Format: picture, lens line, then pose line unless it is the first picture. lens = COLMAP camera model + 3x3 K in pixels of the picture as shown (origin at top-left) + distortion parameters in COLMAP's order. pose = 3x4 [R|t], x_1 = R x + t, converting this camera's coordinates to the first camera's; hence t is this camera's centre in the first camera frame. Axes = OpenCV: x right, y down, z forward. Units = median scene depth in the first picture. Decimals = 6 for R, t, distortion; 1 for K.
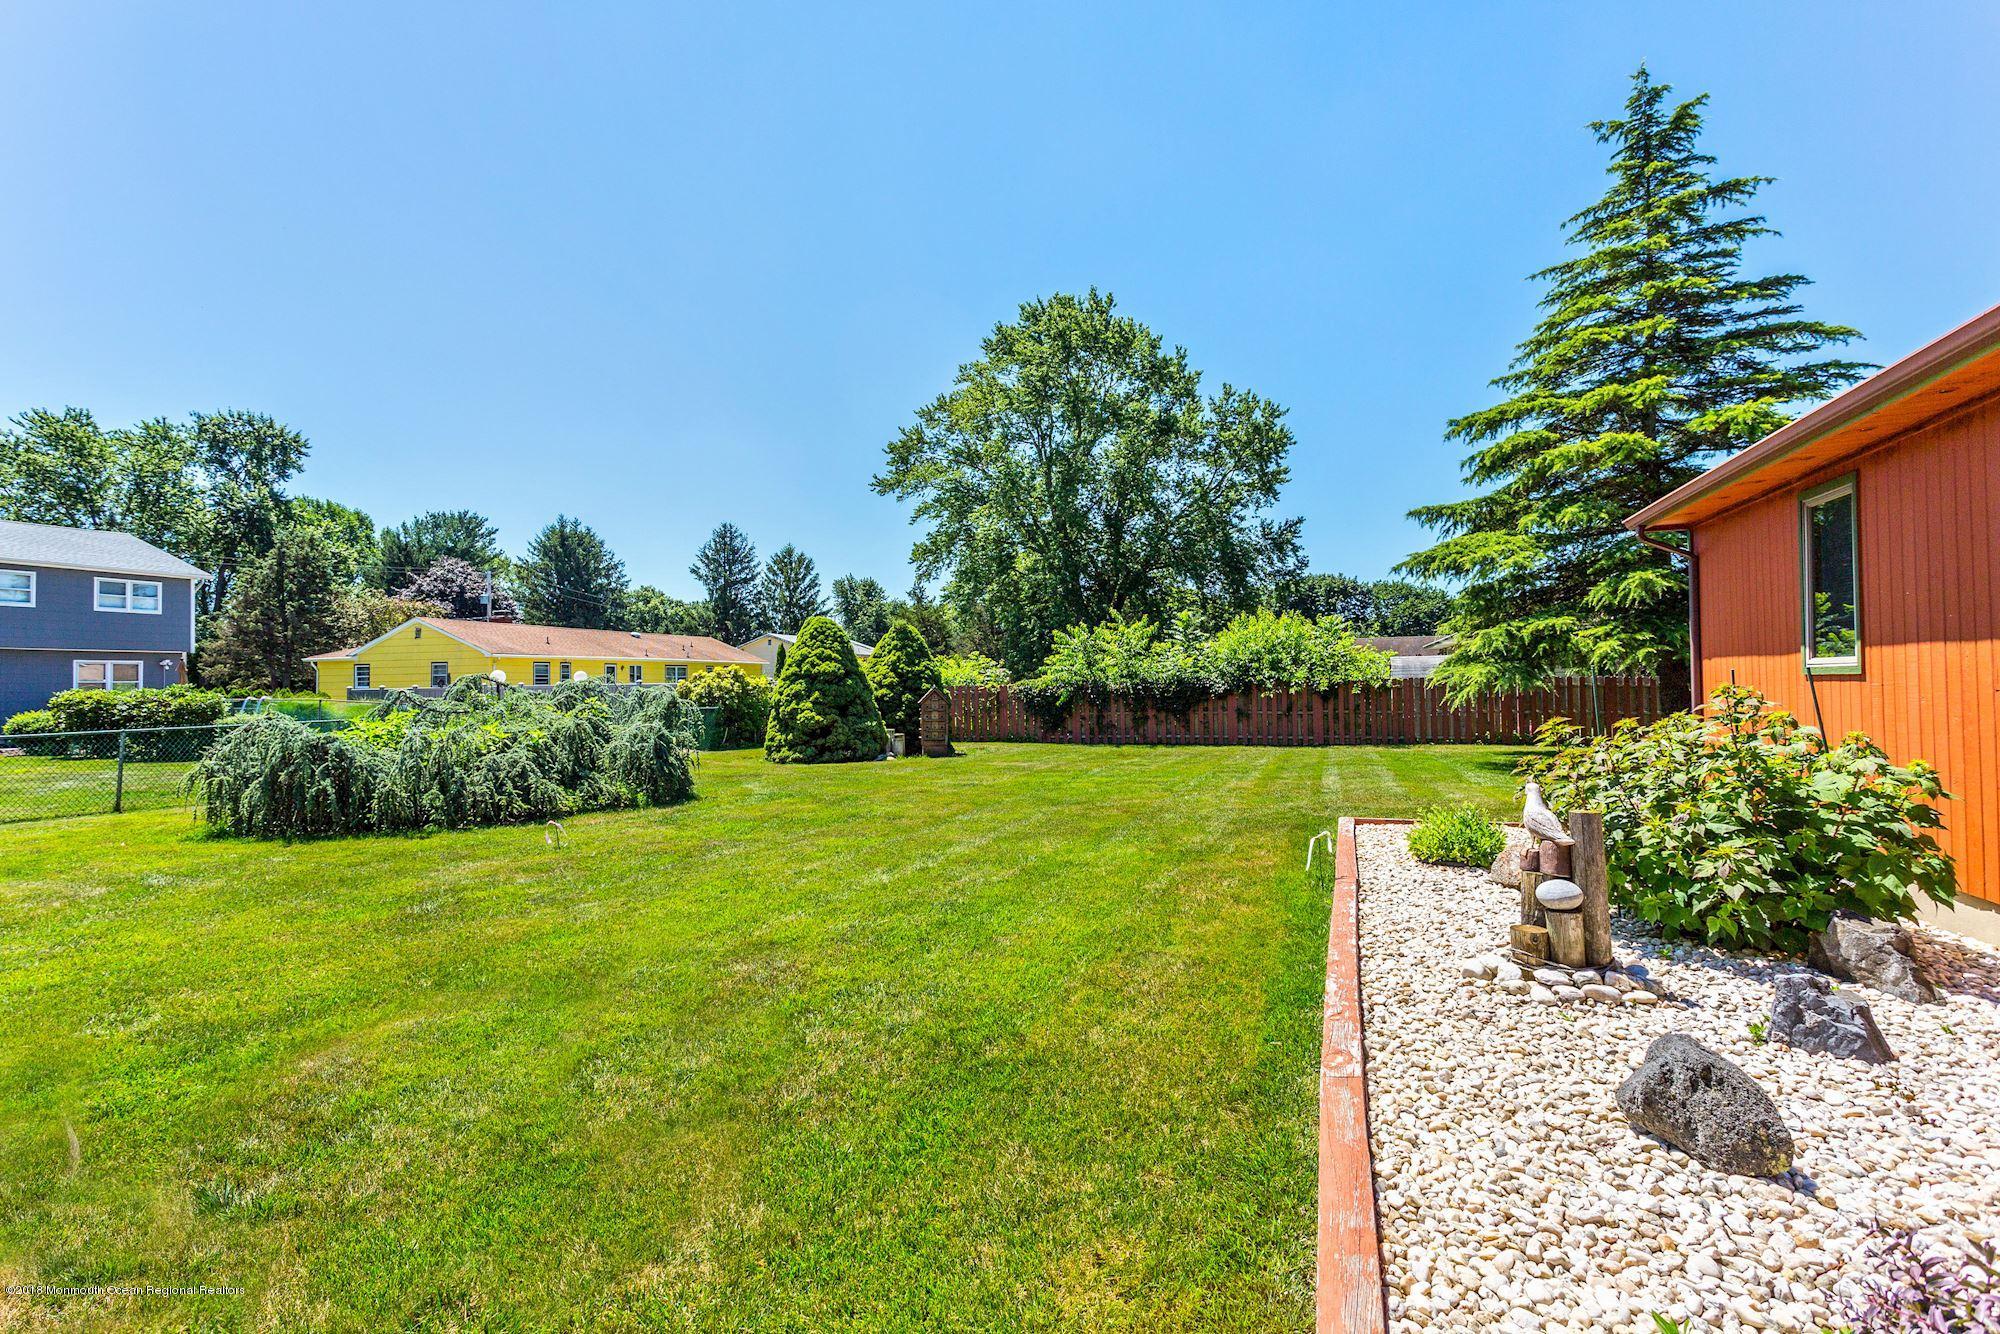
lens RADIAL K [[975.5, 0, 982.2], [0, 975.5, 689.3], [0, 0, 1]] dist [0.011926, 0.012589]
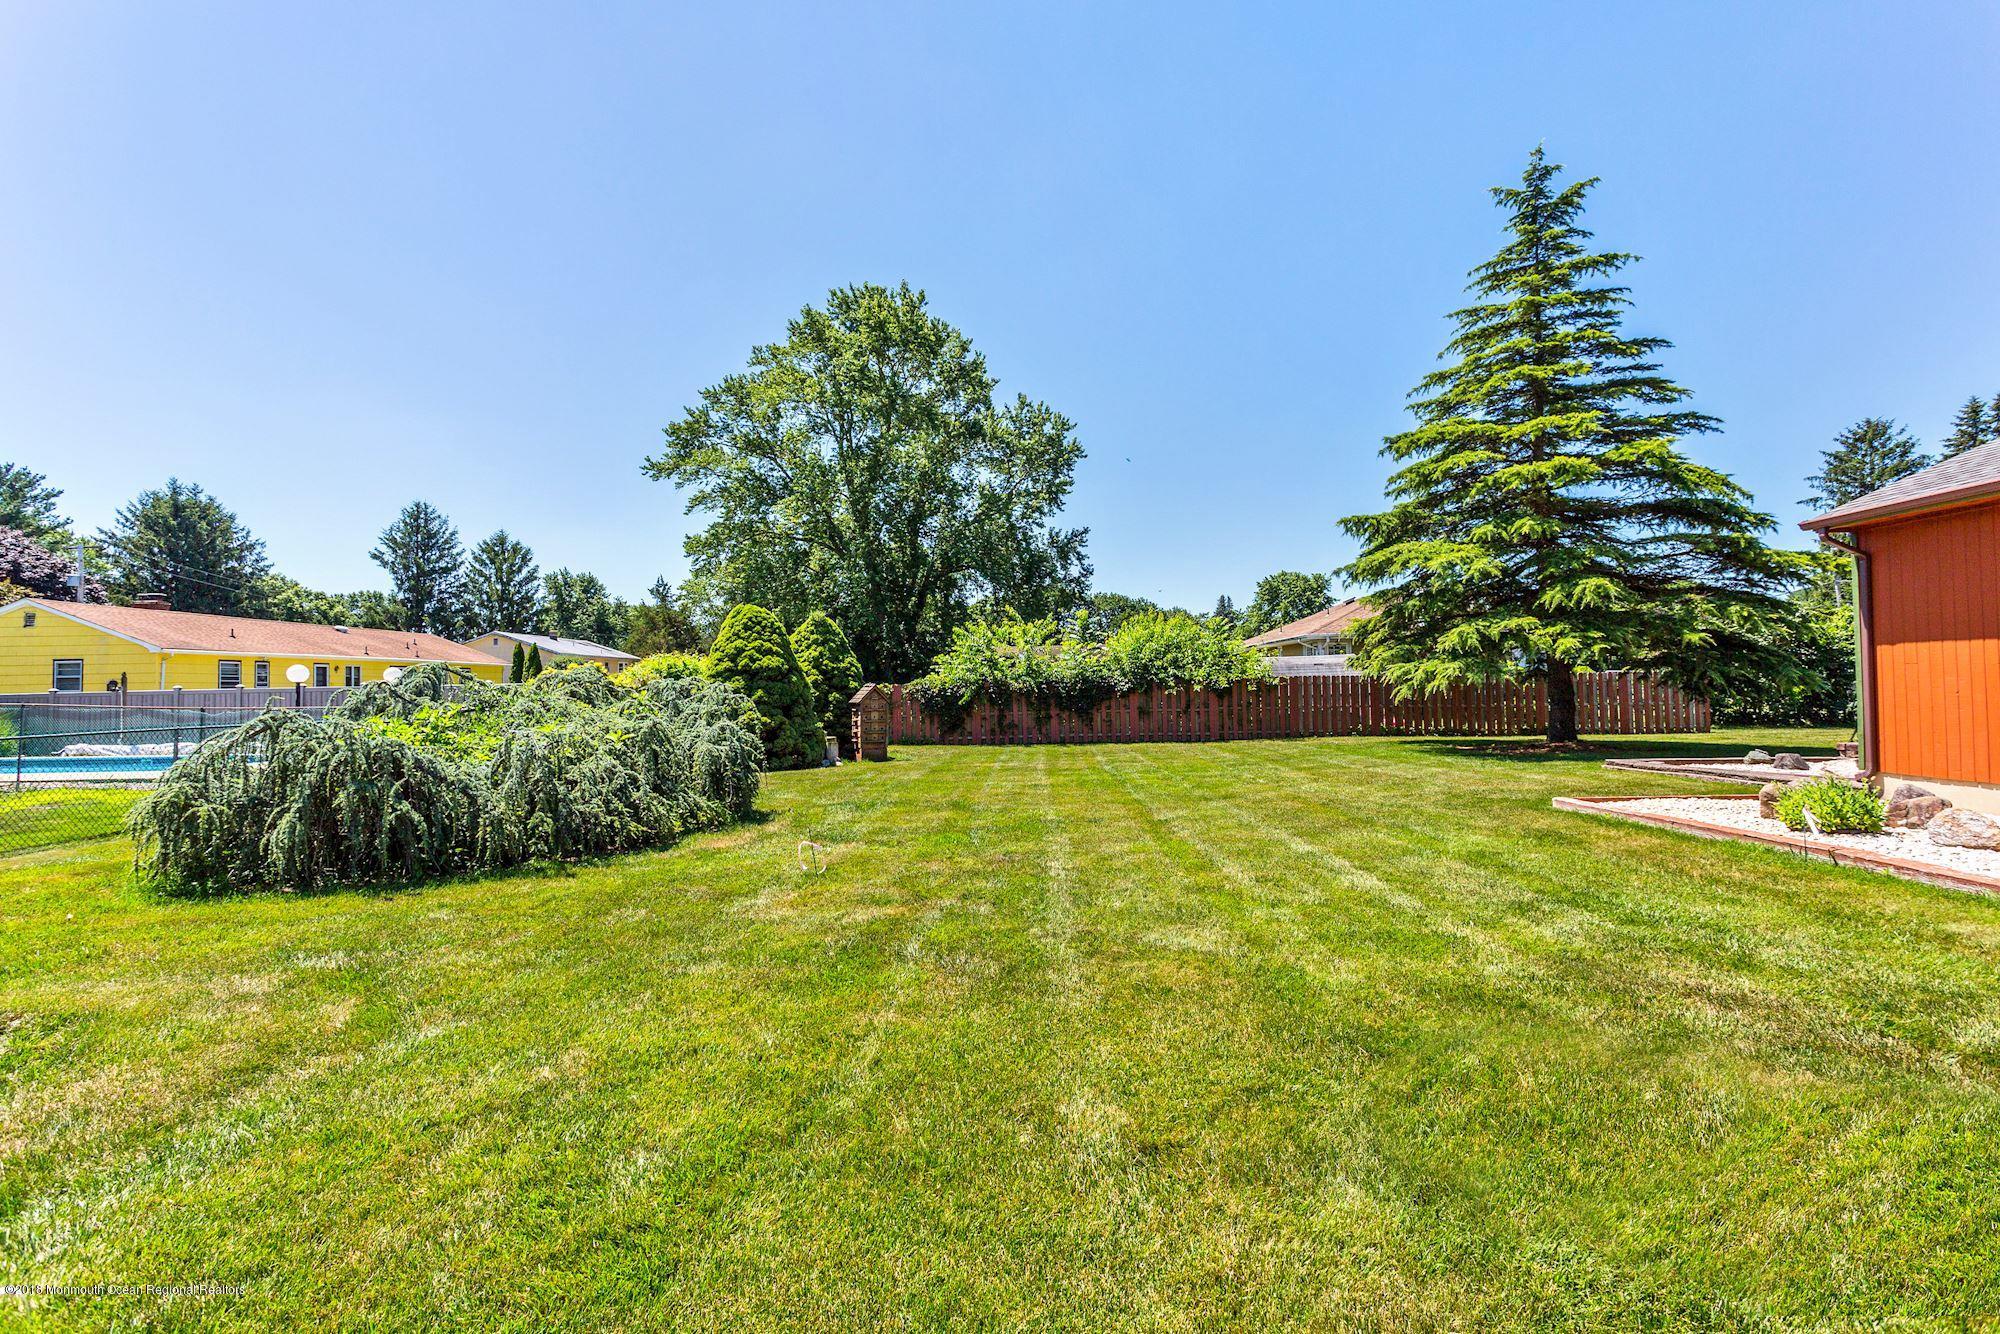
lens RADIAL K [[975.5, 0, 982.2], [0, 975.5, 689.3], [0, 0, 1]] dist [0.011926, 0.012589]
pose [[0.945561, -0.003511, 0.325427, -0.132548], [0.006177, 0.999955, -0.007158, 0.004760], [-0.325387, 0.008779, 0.945540, 0.051389]]
